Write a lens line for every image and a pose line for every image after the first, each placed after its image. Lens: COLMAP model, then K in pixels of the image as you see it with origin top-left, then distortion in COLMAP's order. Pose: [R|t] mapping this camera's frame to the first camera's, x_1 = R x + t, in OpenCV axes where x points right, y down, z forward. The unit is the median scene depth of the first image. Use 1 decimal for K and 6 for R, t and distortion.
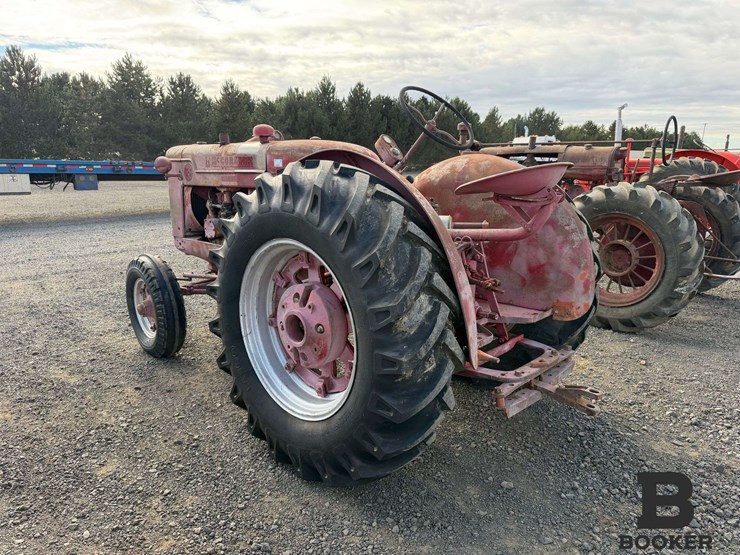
lens RADIAL K [[523.3, 0, 370.4], [0, 523.3, 280.2], [0, 0, 1]] dist [0.018539, -0.028019]
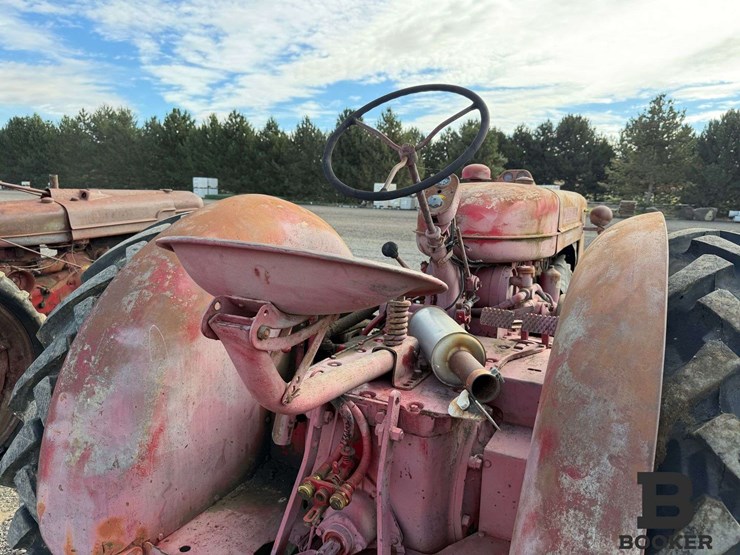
lens RADIAL K [[518.4, 0, 373.9], [0, 518.4, 277.0], [0, 0, 1]] dist [0.087467, -0.129998]
pose [[0.285896, 0.152898, -0.945984, 0.590988], [-0.236128, 0.967989, 0.085092, -0.203159], [0.928713, 0.199046, 0.312847, 0.791695]]
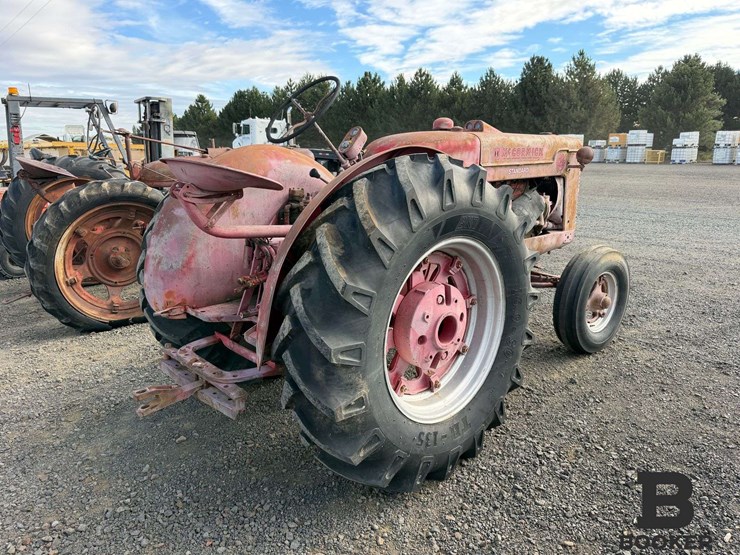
lens RADIAL K [[523.3, 0, 370.4], [0, 523.3, 280.2], [0, 0, 1]] dist [0.018539, -0.028019]
pose [[-0.068052, 0.237619, -0.968972, 1.068524], [-0.214132, 0.945111, 0.246806, -0.263016], [0.974431, 0.224284, -0.013434, 1.138437]]
